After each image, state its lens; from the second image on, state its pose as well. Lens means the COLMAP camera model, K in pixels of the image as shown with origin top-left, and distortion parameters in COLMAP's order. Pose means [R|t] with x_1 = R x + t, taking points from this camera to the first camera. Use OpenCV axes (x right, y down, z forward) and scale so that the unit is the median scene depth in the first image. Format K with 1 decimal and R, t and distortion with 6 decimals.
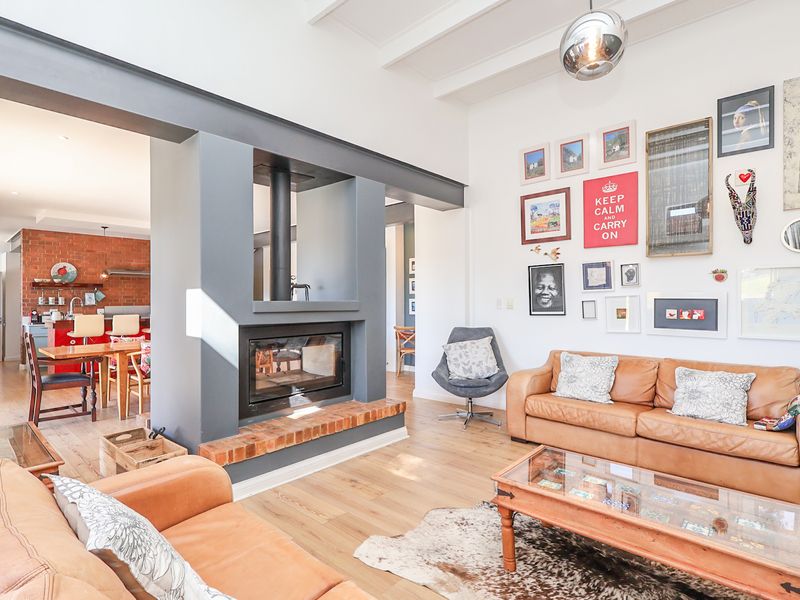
lens RADIAL K [[428.1, 0, 398.9], [0, 428.1, 295.7], [0, 0, 1]] dist [-0.010156, 0.007951]
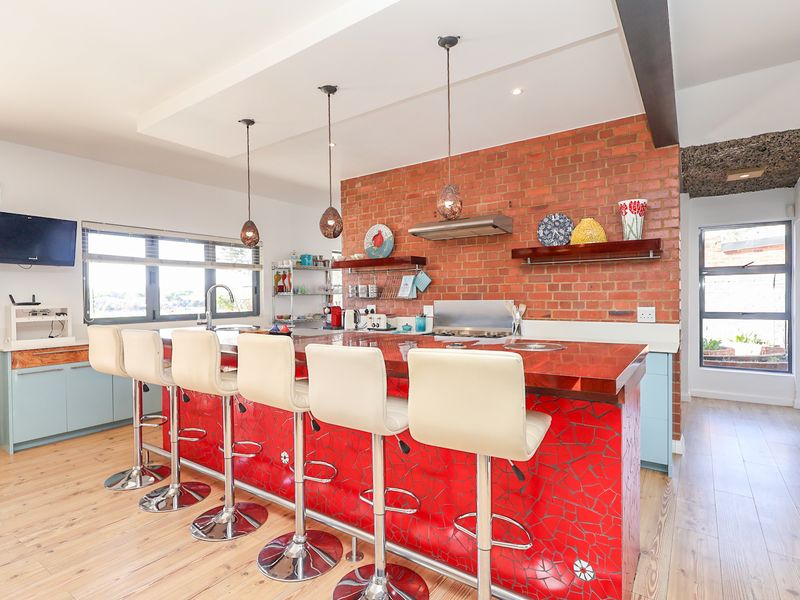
lens RADIAL K [[428.1, 0, 394.3], [0, 428.1, 299.5], [0, 0, 1]] dist [-0.010156, 0.007951]
pose [[0.145434, 0.012504, -0.989289, -0.198752], [0.020361, 0.999671, 0.015629, 0.014488], [0.989158, -0.022416, 0.145132, 0.886540]]
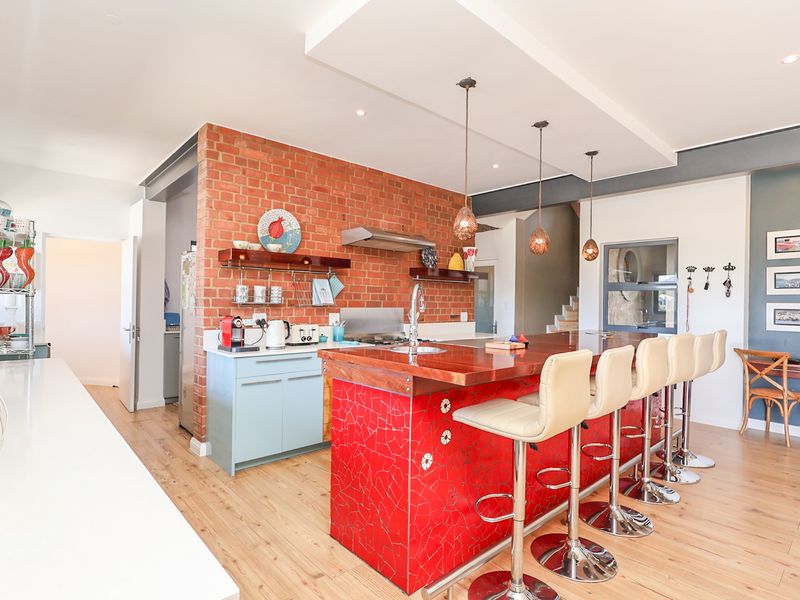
lens RADIAL K [[428.1, 0, 394.7], [0, 428.1, 298.7], [0, 0, 1]] dist [-0.010156, 0.007951]
pose [[0.997070, 0.023717, -0.072724, -0.598312], [-0.023196, 0.999699, 0.008000, 0.009102], [0.072892, -0.006290, 0.997320, 0.532787]]
